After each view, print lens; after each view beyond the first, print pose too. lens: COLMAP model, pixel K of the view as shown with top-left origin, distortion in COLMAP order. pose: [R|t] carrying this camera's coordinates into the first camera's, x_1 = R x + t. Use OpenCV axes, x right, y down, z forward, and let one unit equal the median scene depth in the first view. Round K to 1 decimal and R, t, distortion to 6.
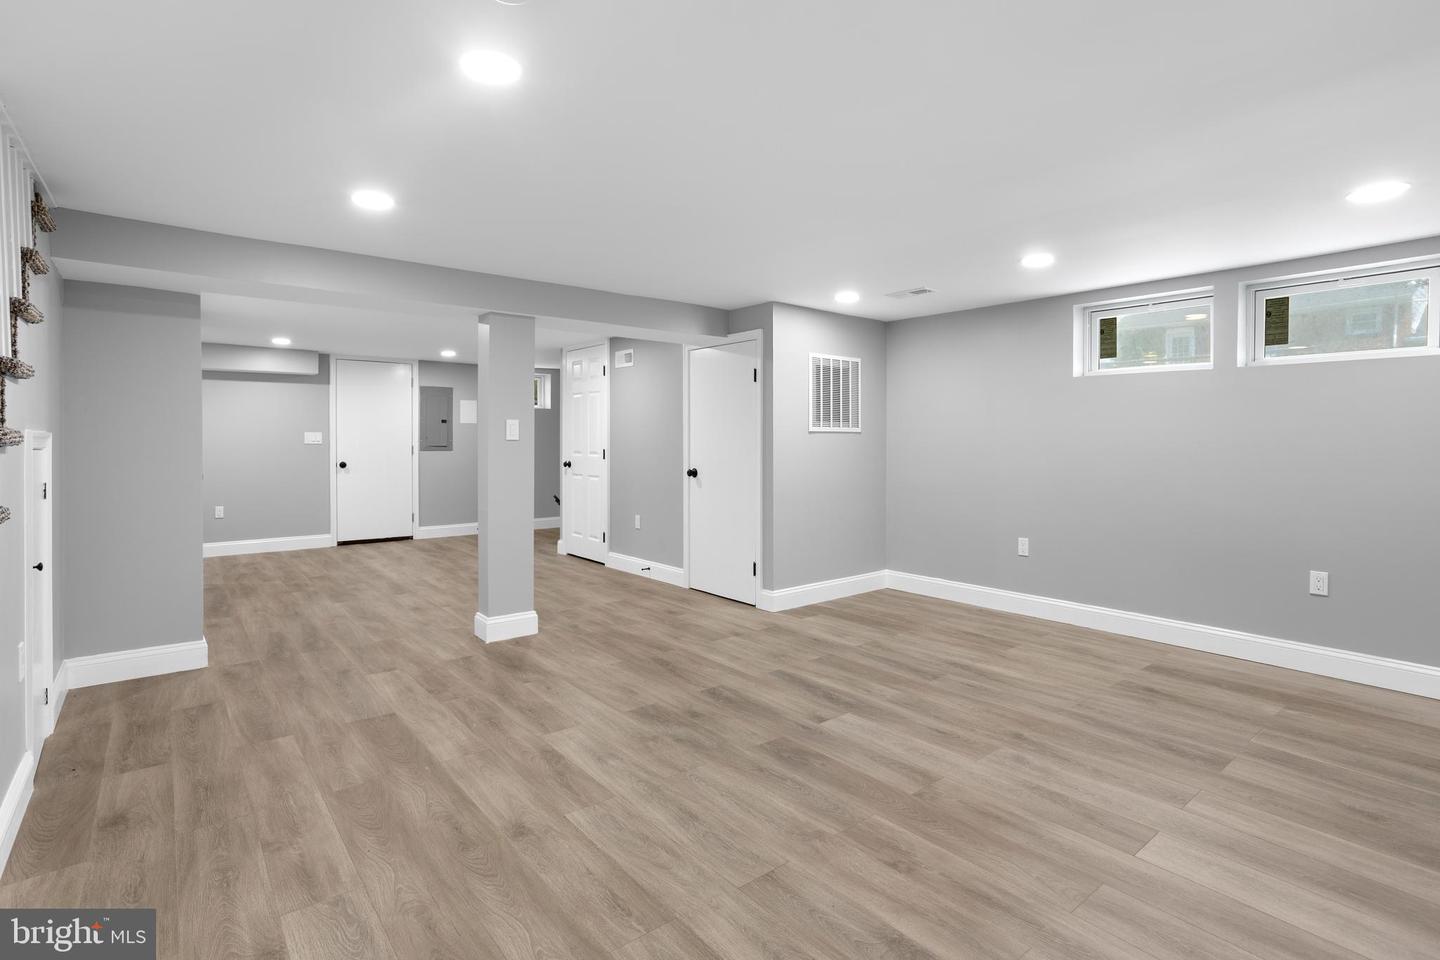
lens RADIAL K [[701.1, 0, 718.4], [0, 701.1, 458.2], [0, 0, 1]] dist [-0.046341, 0.025104]
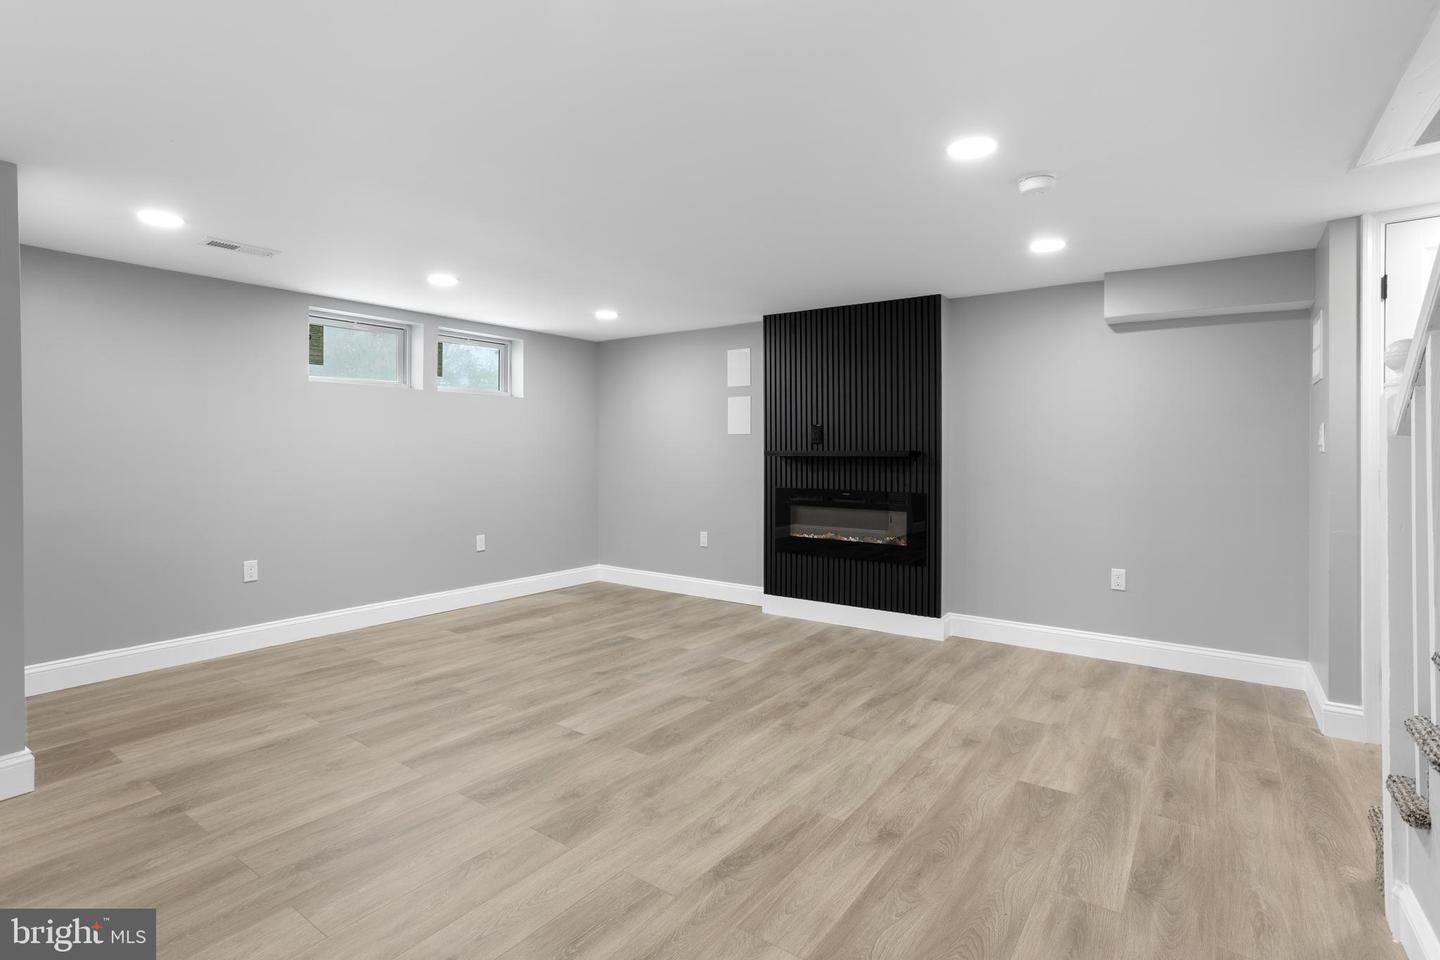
lens RADIAL K [[701.1, 0, 718.4], [0, 701.1, 458.2], [0, 0, 1]] dist [-0.046341, 0.025104]
pose [[-0.262605, -0.012231, 0.964826, -0.965160], [0.019335, 0.999652, 0.017935, -0.026615], [-0.964710, 0.023364, -0.262277, 1.210553]]
